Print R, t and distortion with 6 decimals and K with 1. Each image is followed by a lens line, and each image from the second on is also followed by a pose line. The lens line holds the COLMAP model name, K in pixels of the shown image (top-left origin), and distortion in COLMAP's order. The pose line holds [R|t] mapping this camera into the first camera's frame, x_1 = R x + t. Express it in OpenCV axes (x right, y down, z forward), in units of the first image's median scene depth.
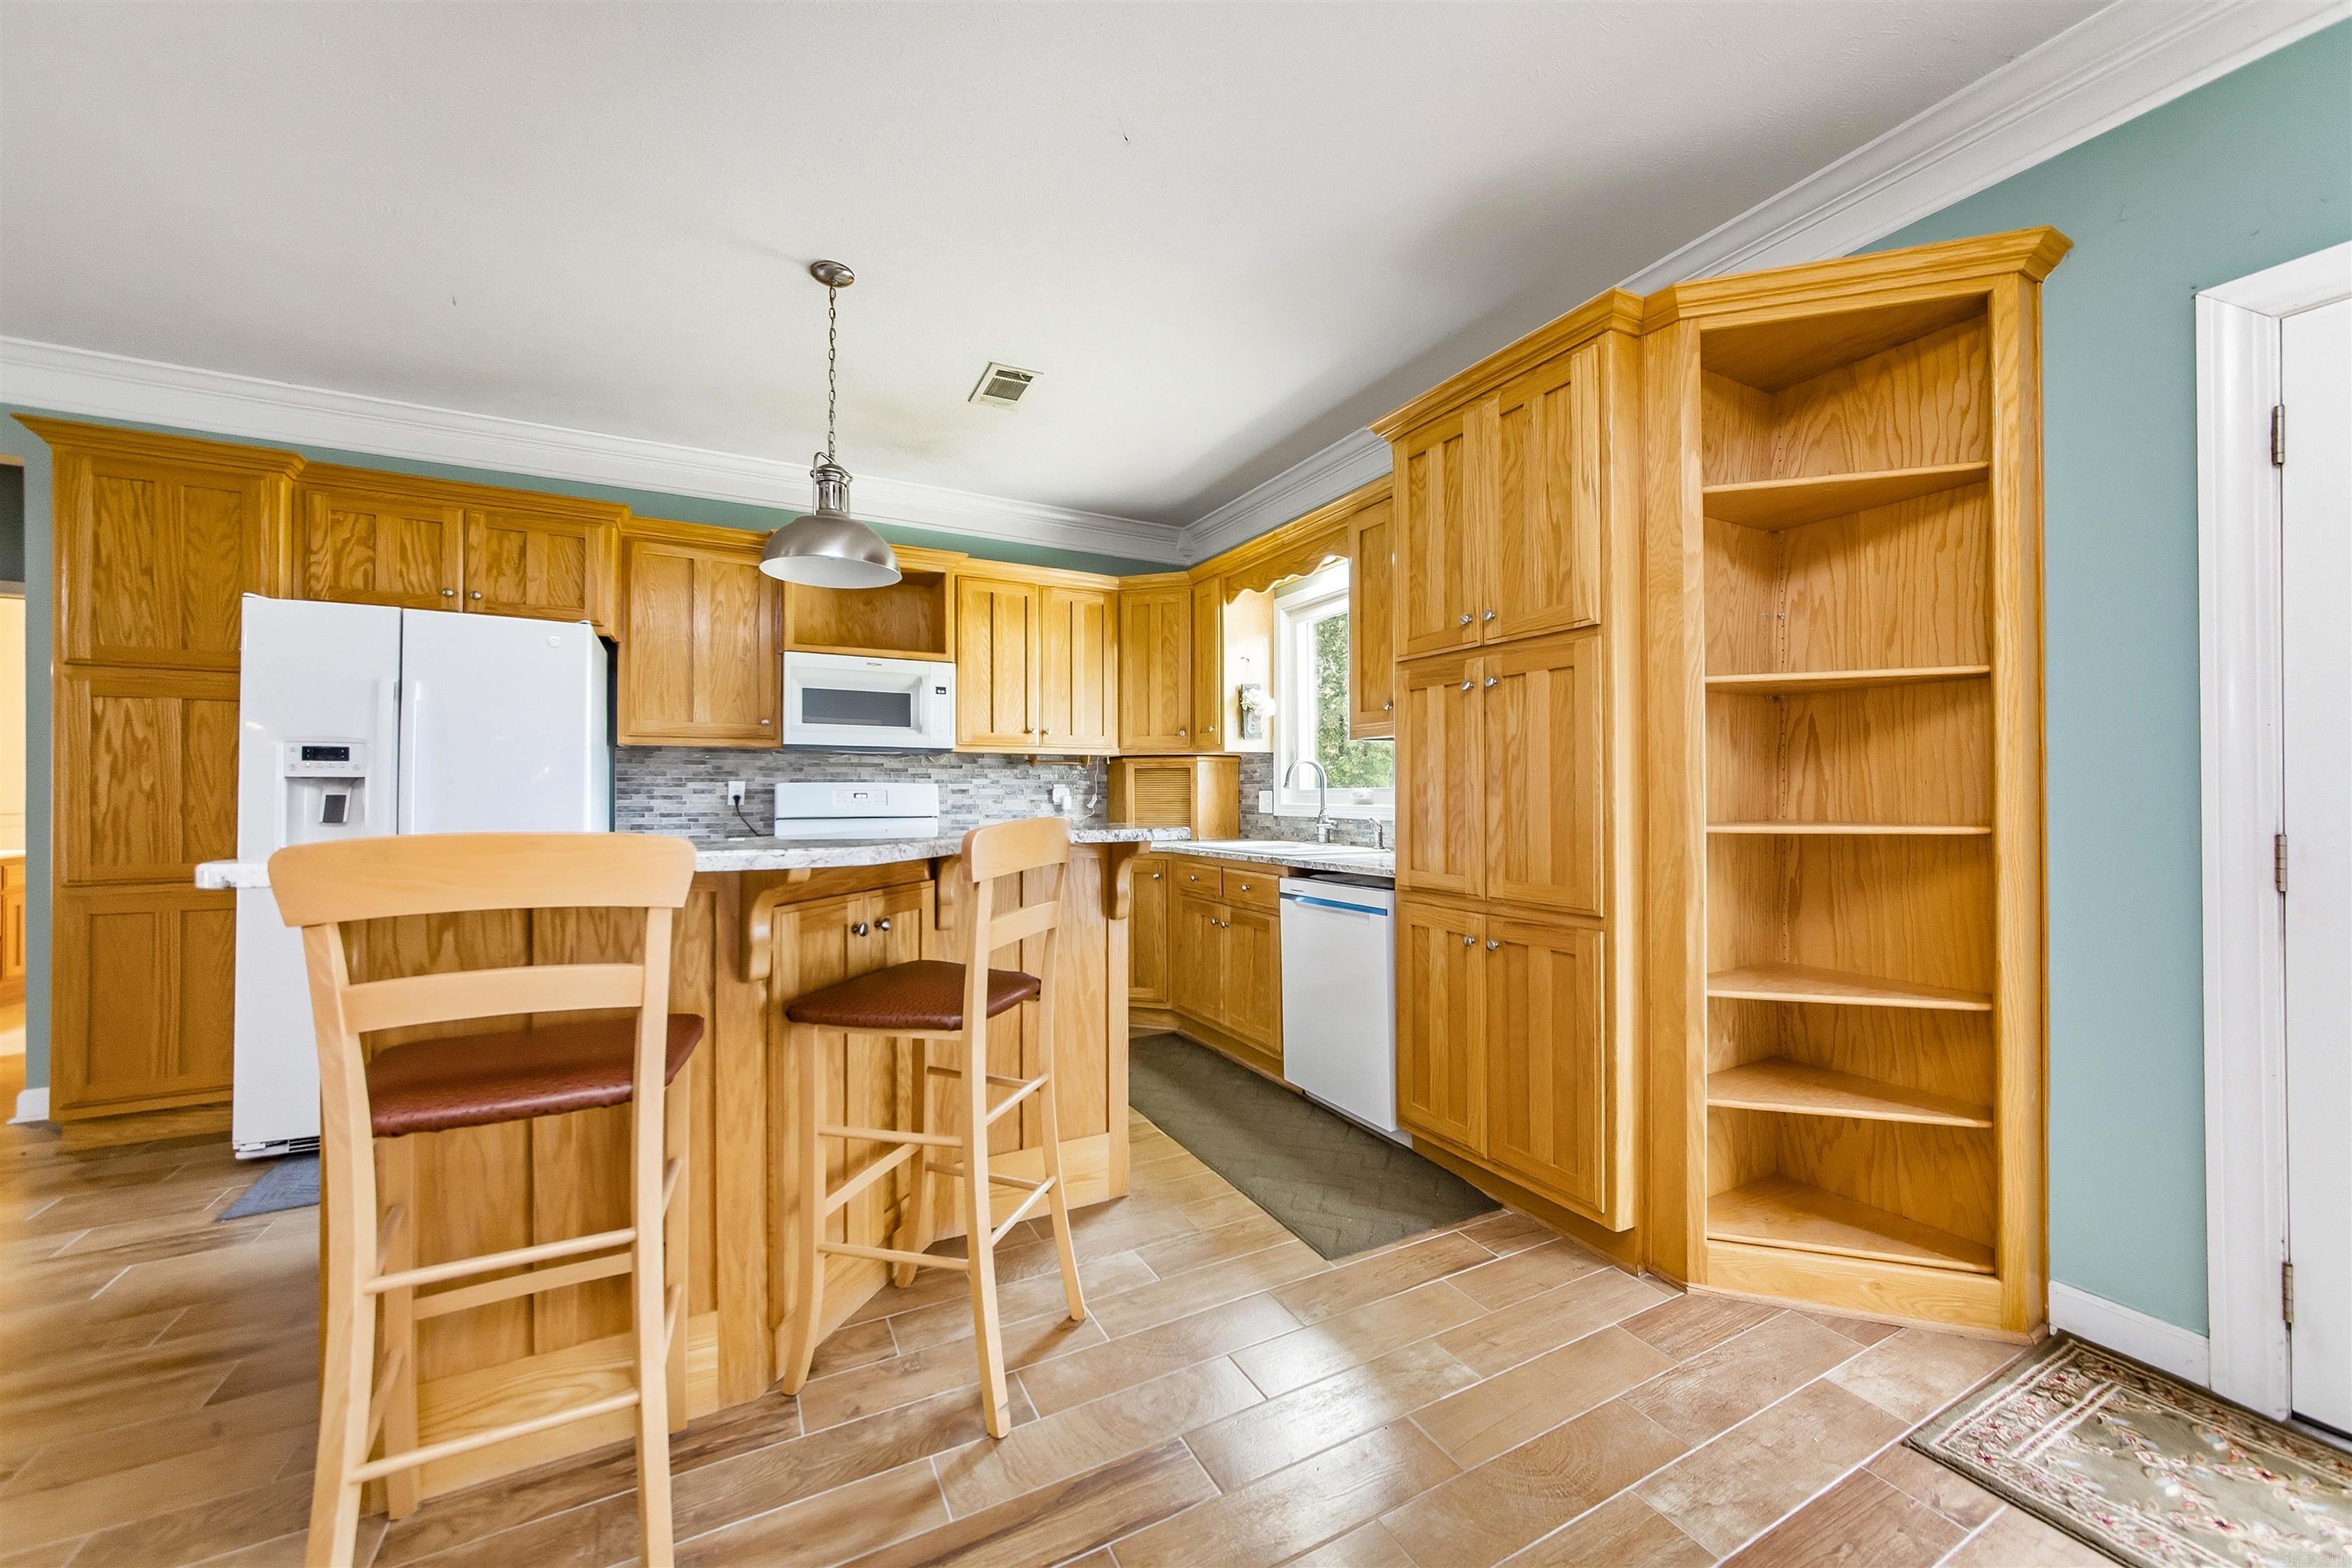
lens RADIAL K [[858.3, 0, 1178.1], [0, 858.3, 788.4], [0, 0, 1]] dist [-0.008238, 0.002870]
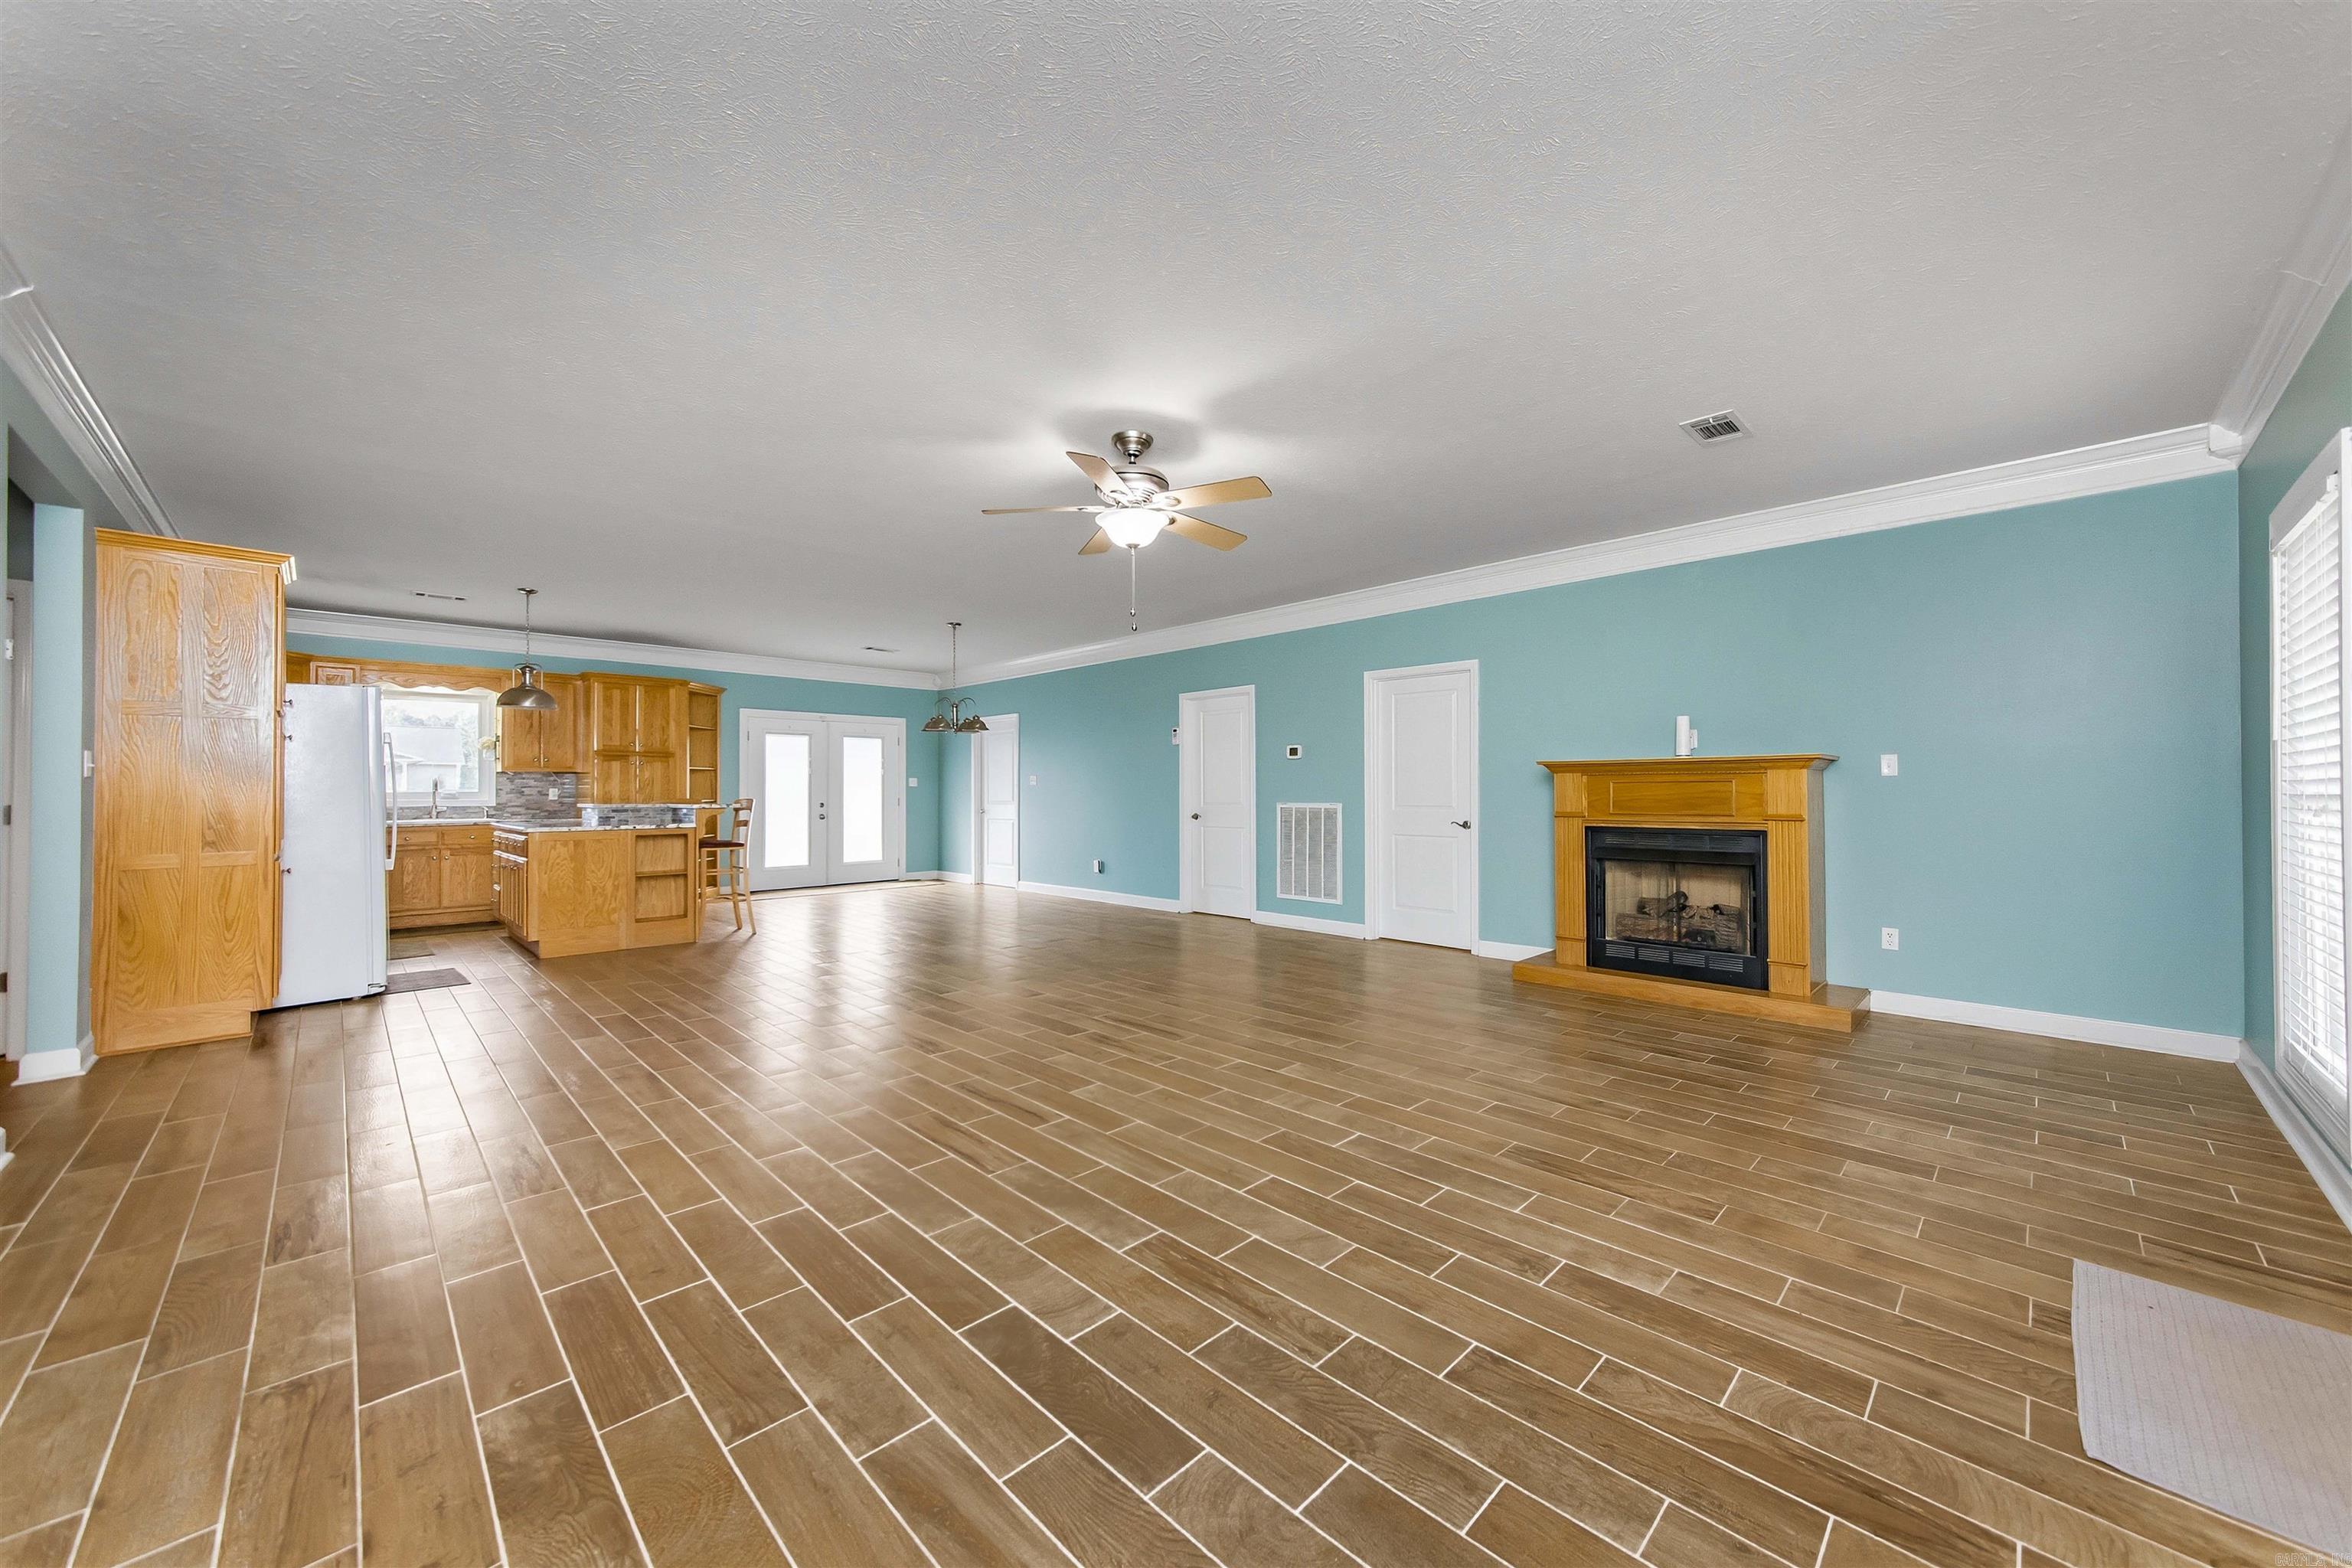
lens RADIAL K [[858.3, 0, 1189.2], [0, 858.3, 782.5], [0, 0, 1]] dist [-0.008238, 0.002870]
pose [[-0.292709, 0.009443, 0.956155, -3.145027], [-0.001413, 0.999946, -0.010308, -0.004648], [-0.956201, -0.004369, -0.292680, -0.136518]]
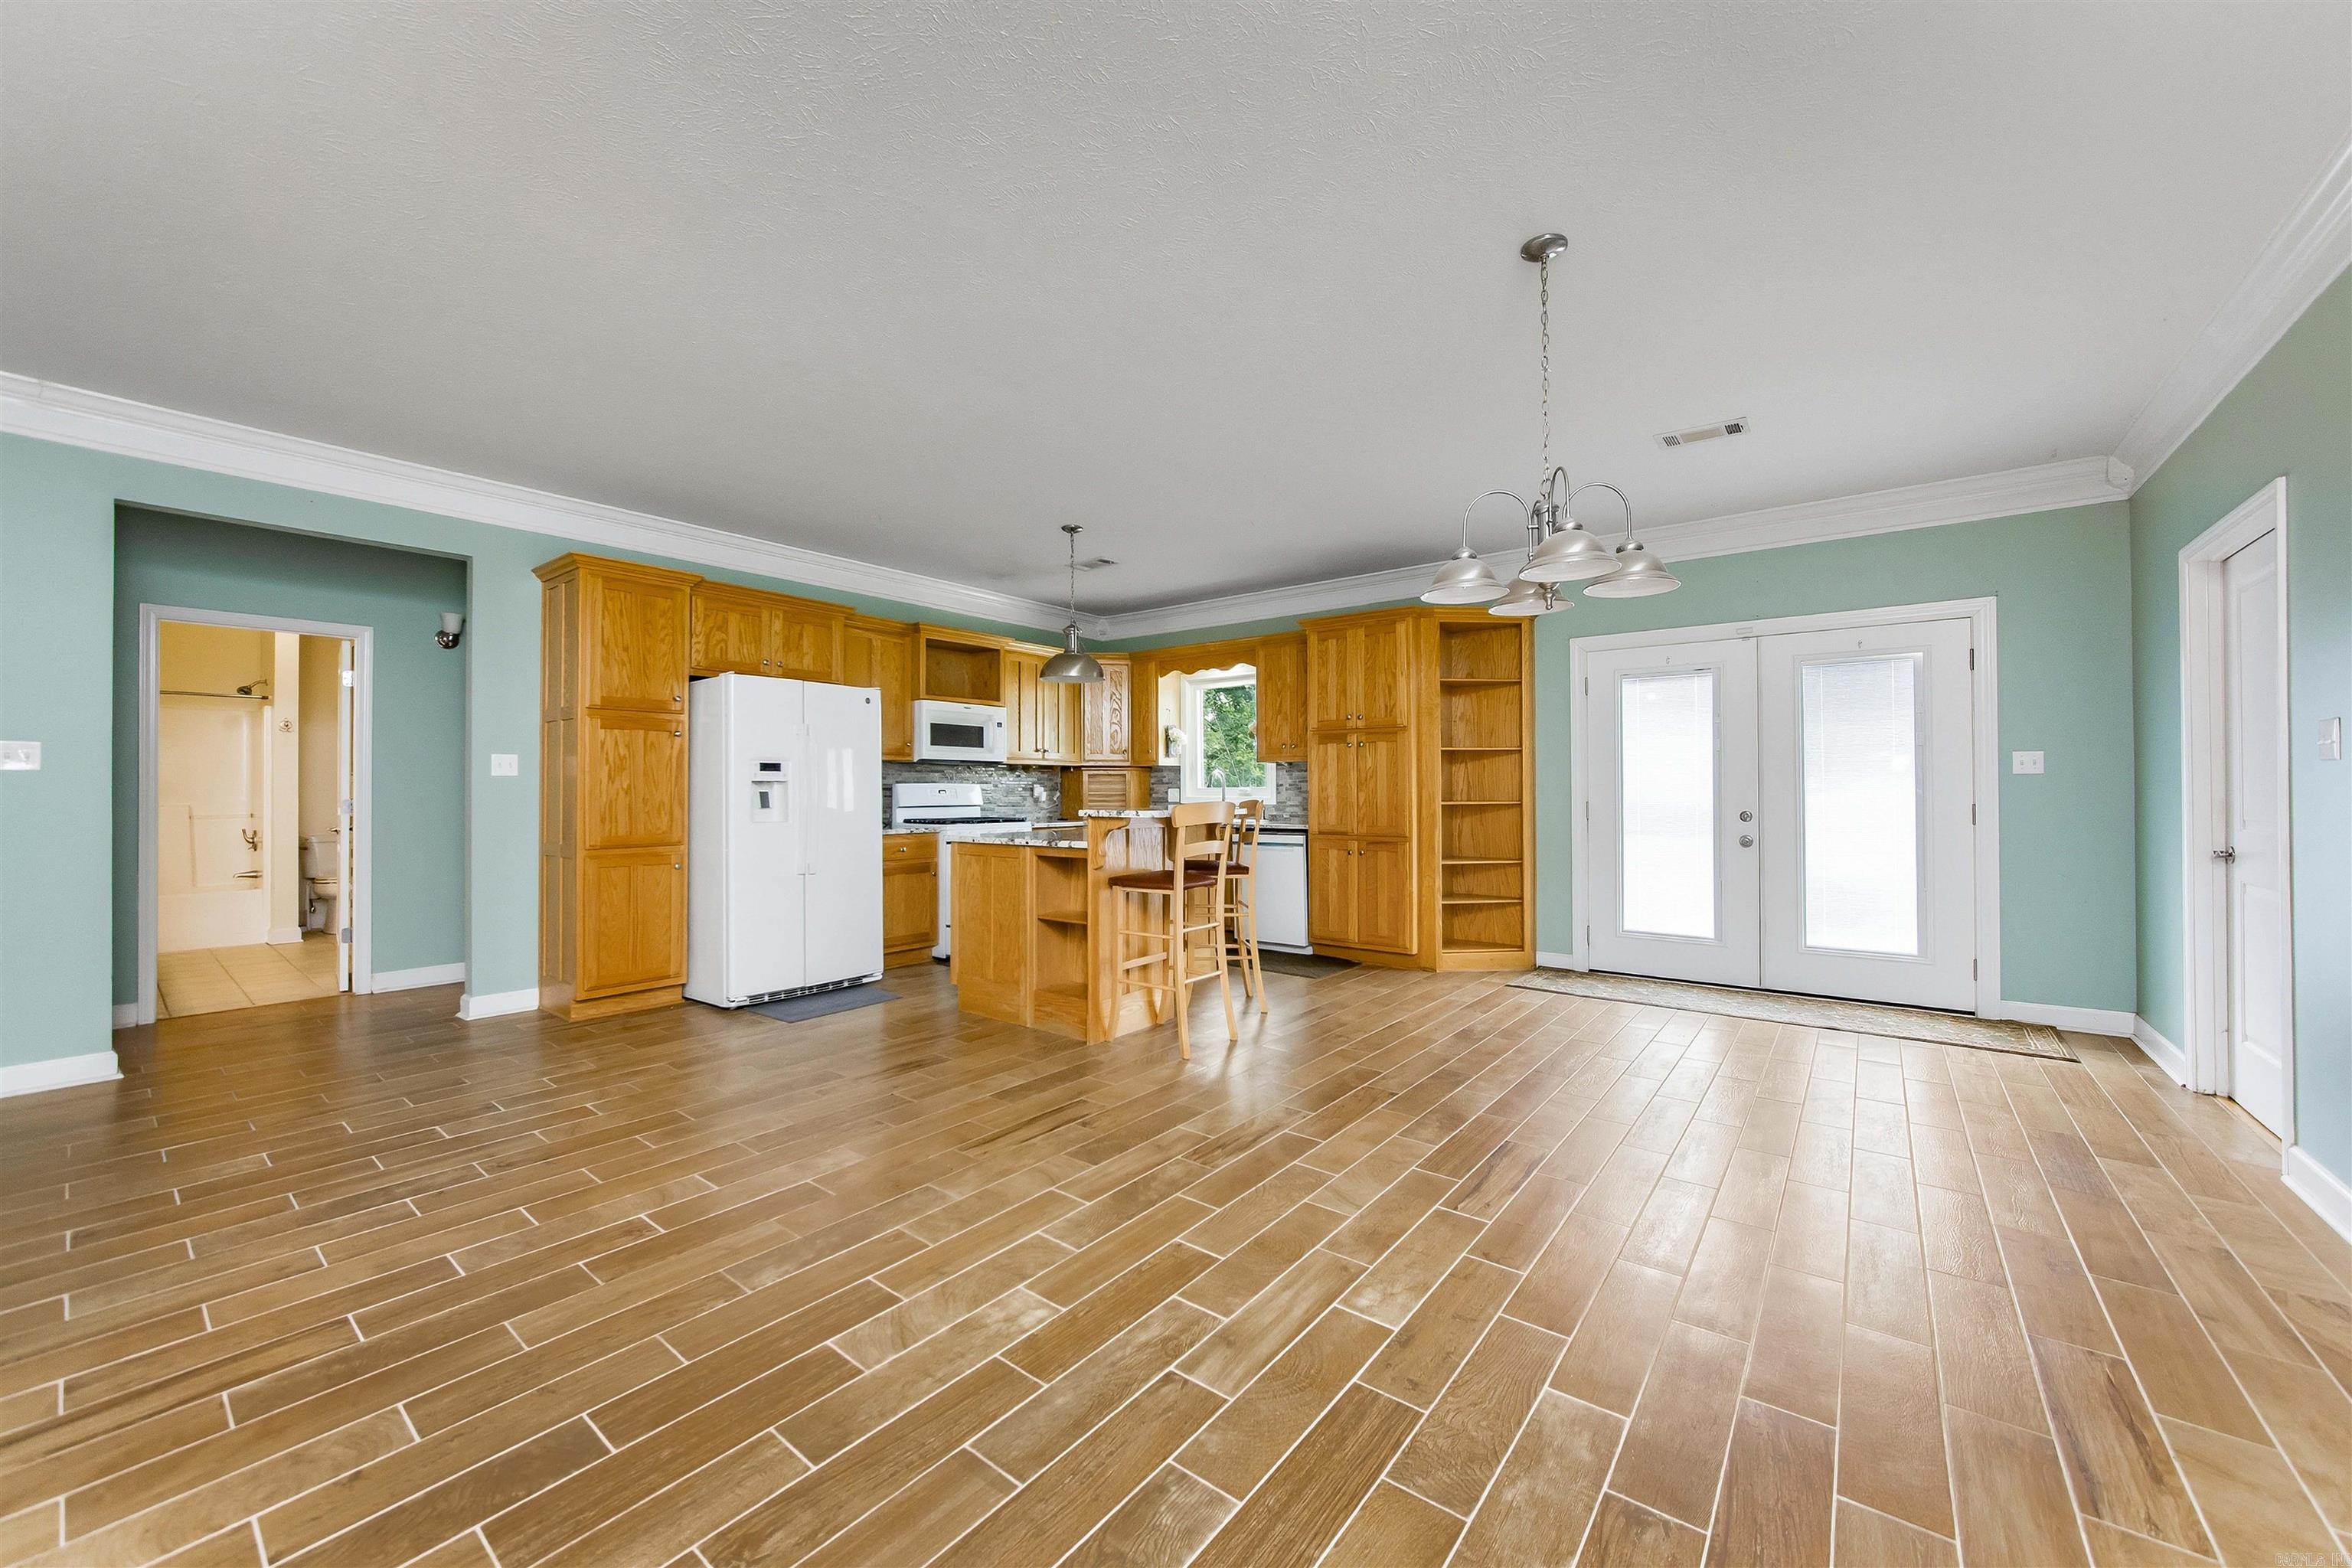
lens RADIAL K [[858.3, 0, 1183.1], [0, 858.3, 781.2], [0, 0, 1]] dist [-0.008238, 0.002870]
pose [[0.914989, 0.004086, 0.403458, -0.883902], [-0.001986, 0.999982, -0.005624, -0.004048], [-0.403474, 0.004345, 0.914981, -0.838383]]
